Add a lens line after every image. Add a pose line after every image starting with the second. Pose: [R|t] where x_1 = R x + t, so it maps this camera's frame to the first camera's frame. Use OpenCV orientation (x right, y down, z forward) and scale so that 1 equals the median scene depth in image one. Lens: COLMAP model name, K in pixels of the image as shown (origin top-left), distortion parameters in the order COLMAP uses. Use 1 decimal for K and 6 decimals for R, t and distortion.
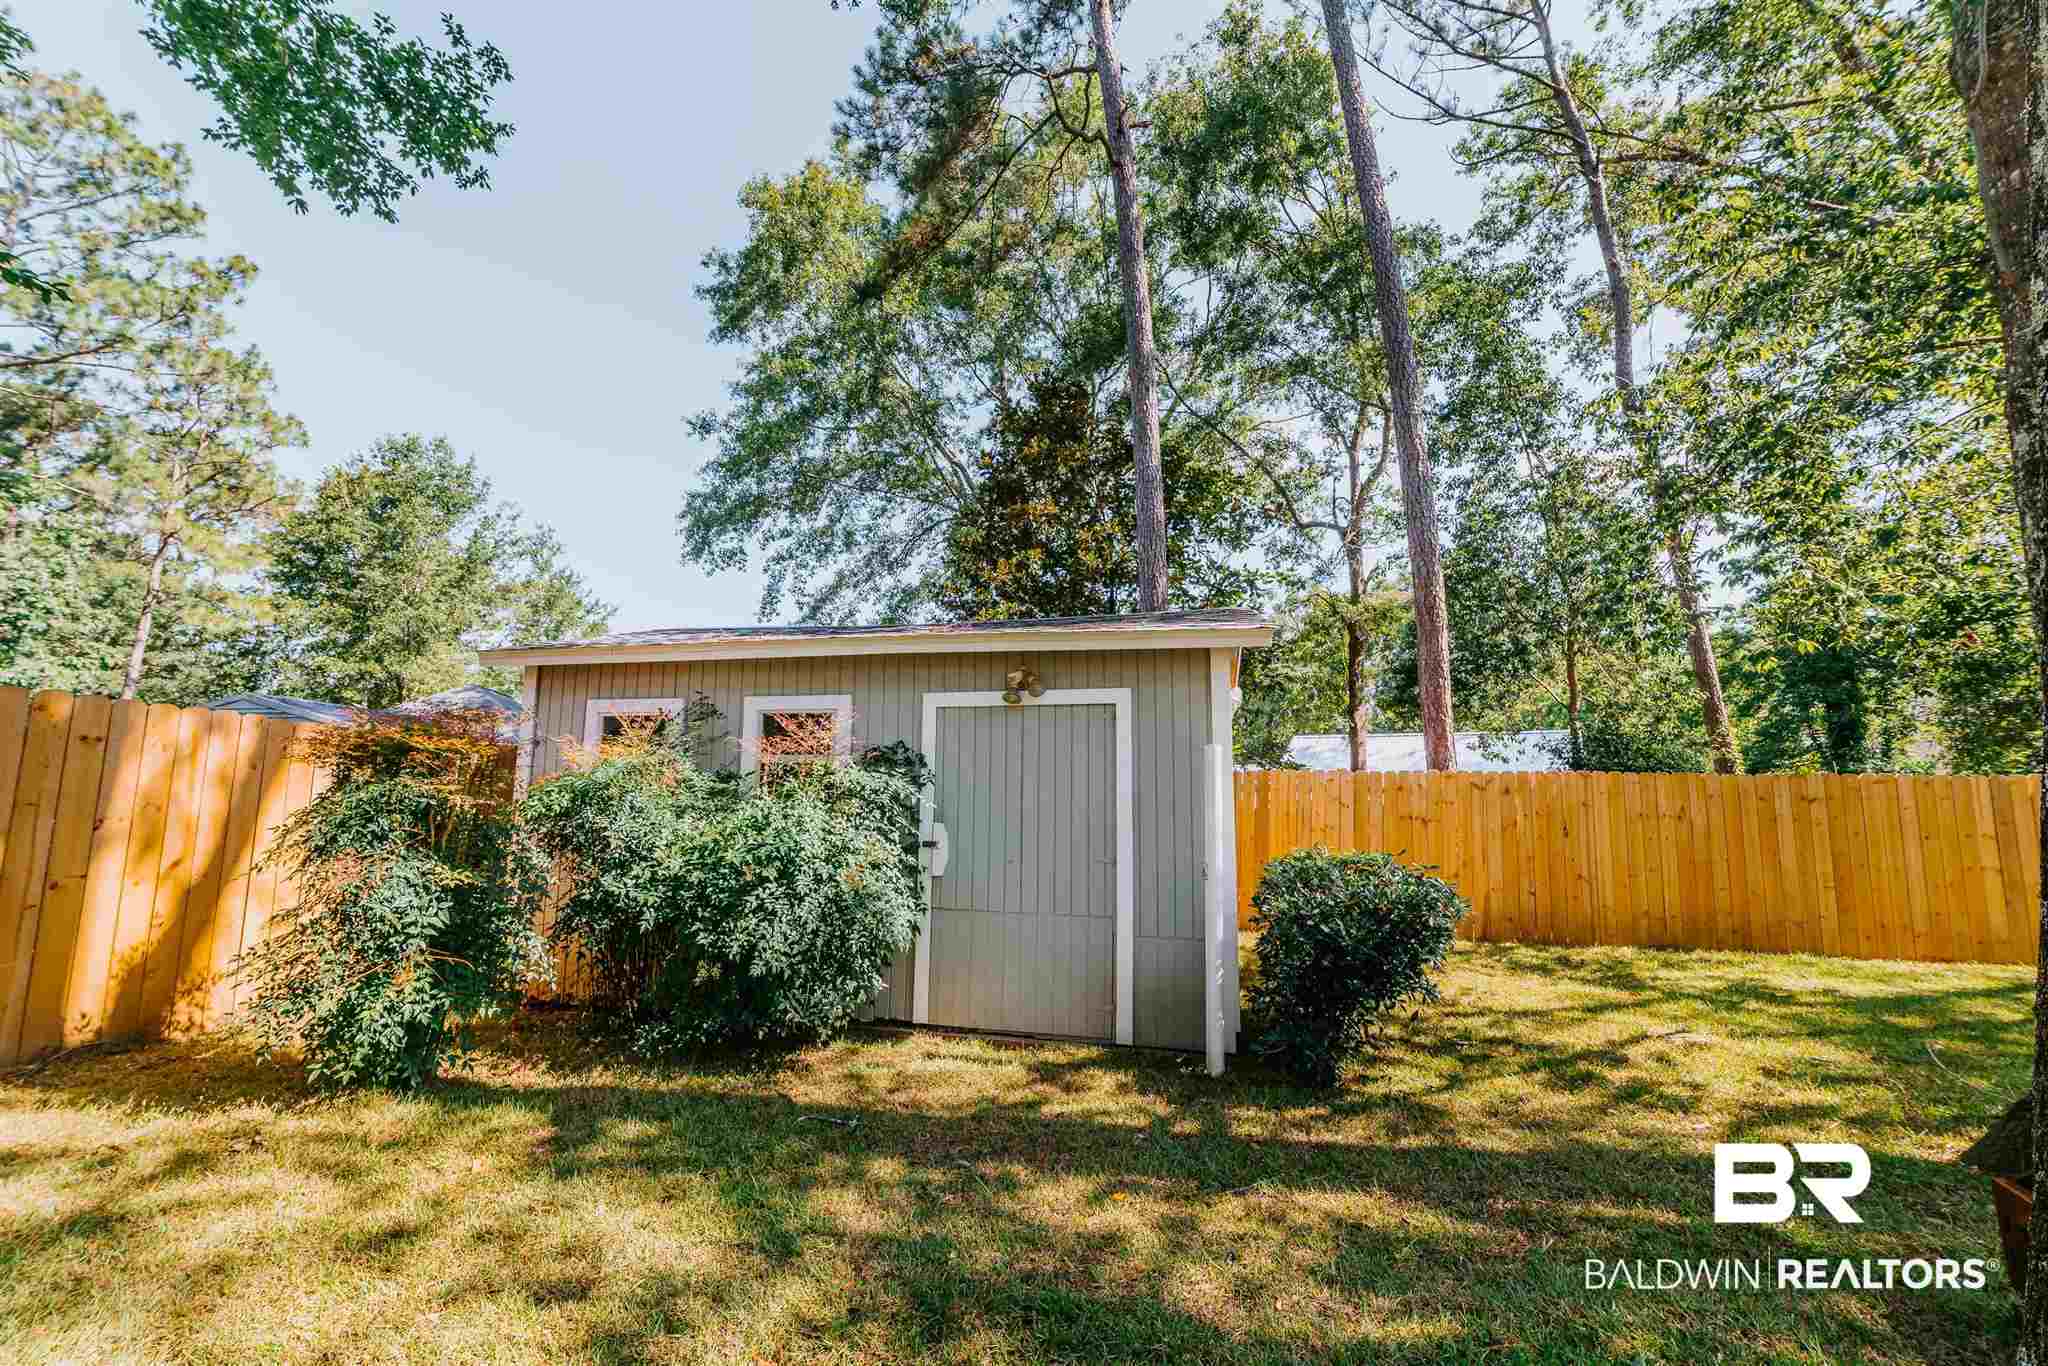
lens RADIAL K [[789.1, 0, 1014.6], [0, 789.1, 684.8], [0, 0, 1]] dist [-0.024819, 0.006440]
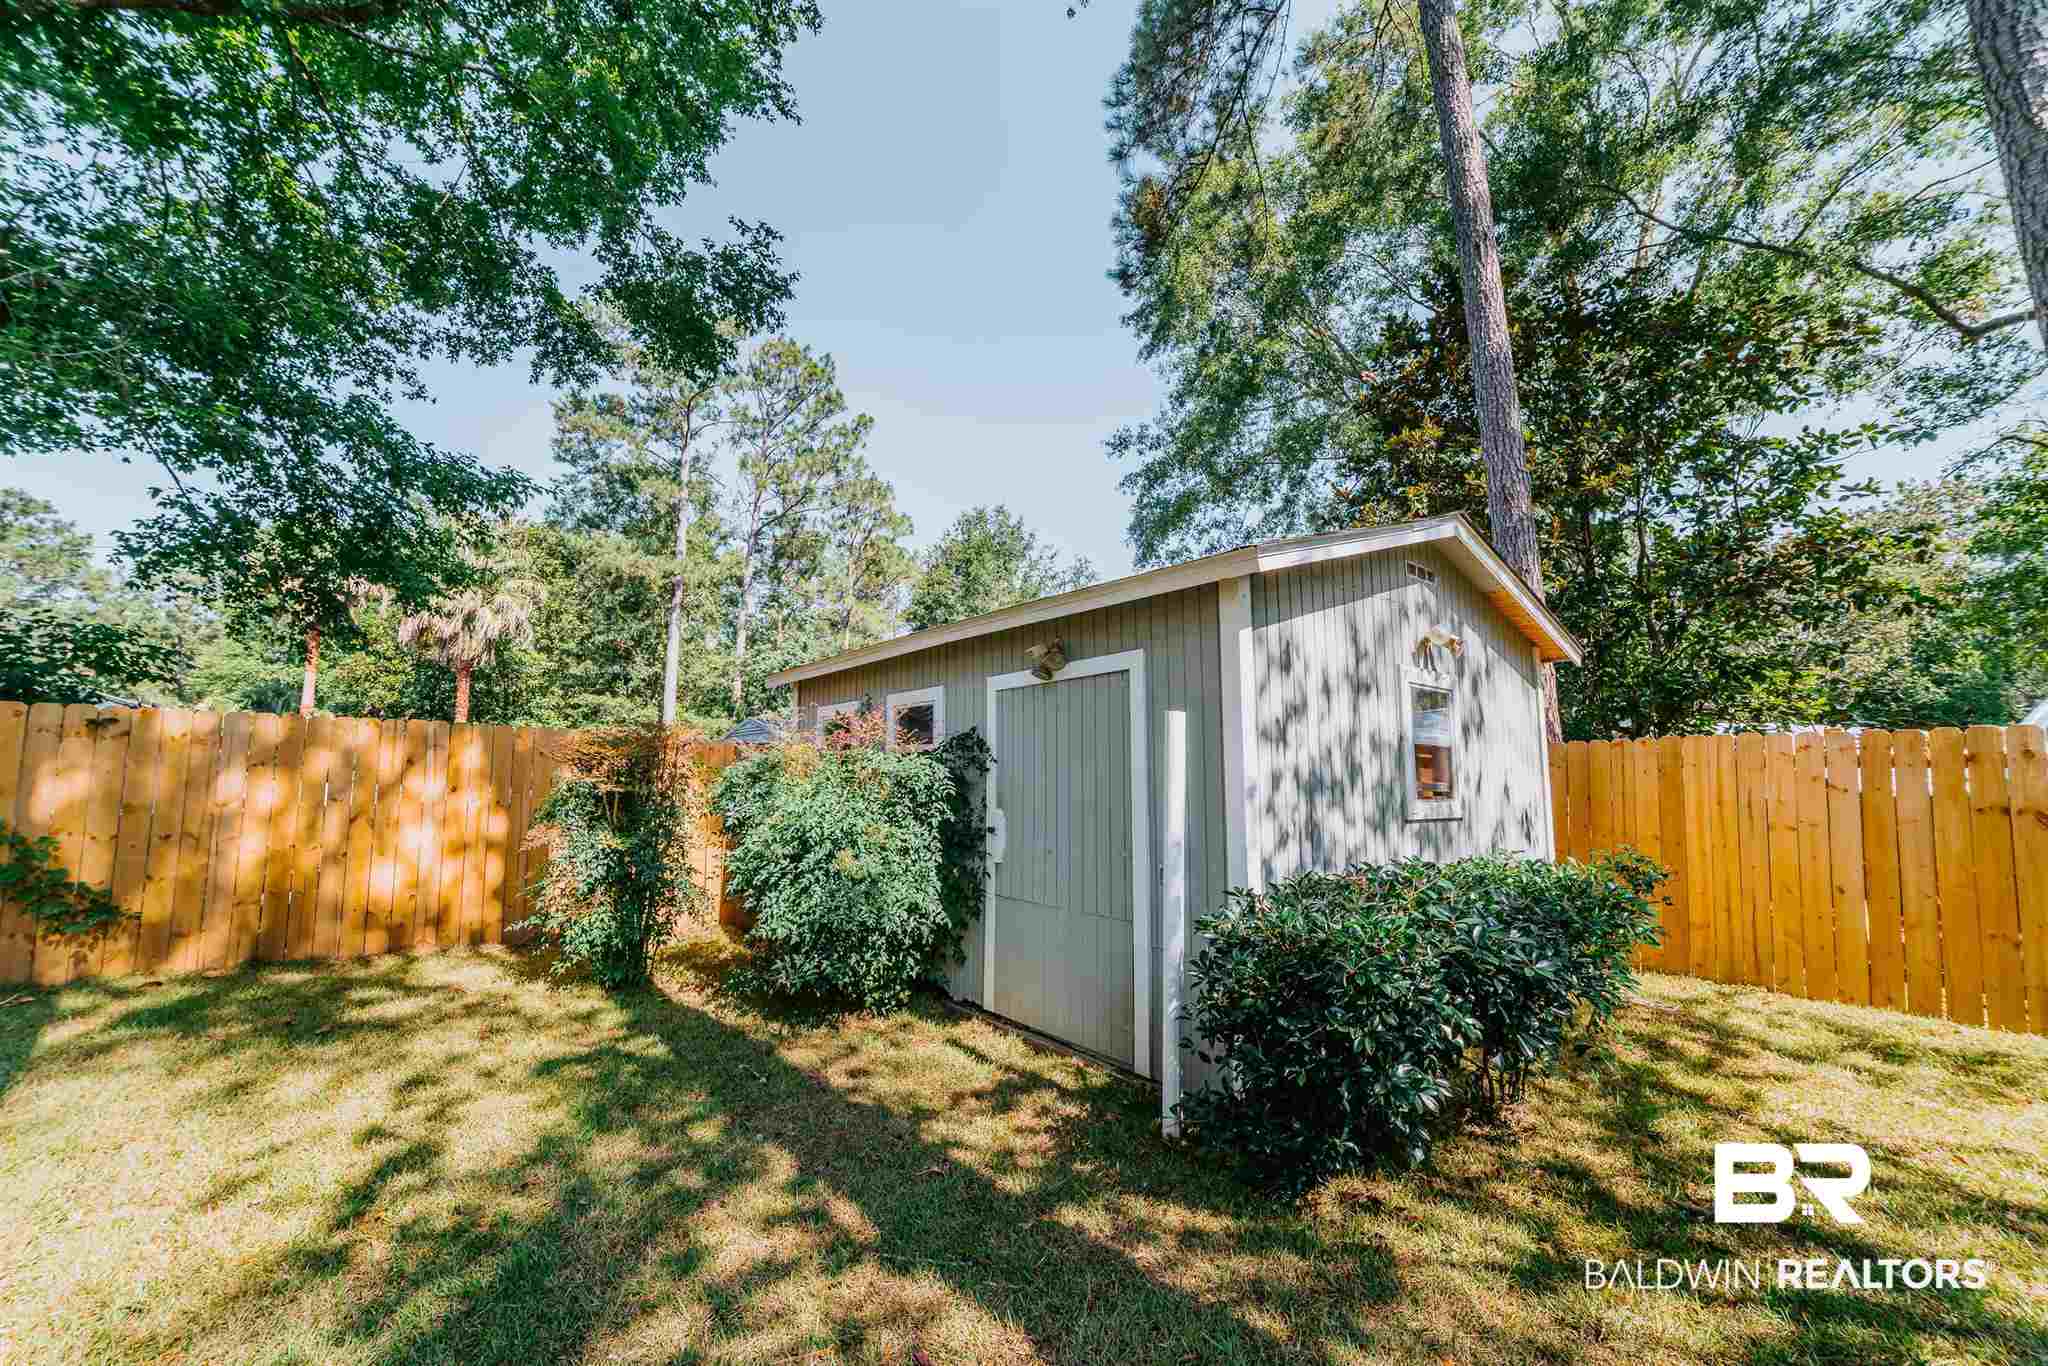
lens RADIAL K [[764.8, 0, 1024.0], [0, 764.8, 683.0], [0, 0, 1]] dist [-0.014892, 0.000025]
pose [[0.777173, -0.089674, -0.622865, 0.547275], [0.098580, 0.994923, -0.020237, 0.043917], [0.621518, -0.045675, 0.782067, 0.292766]]
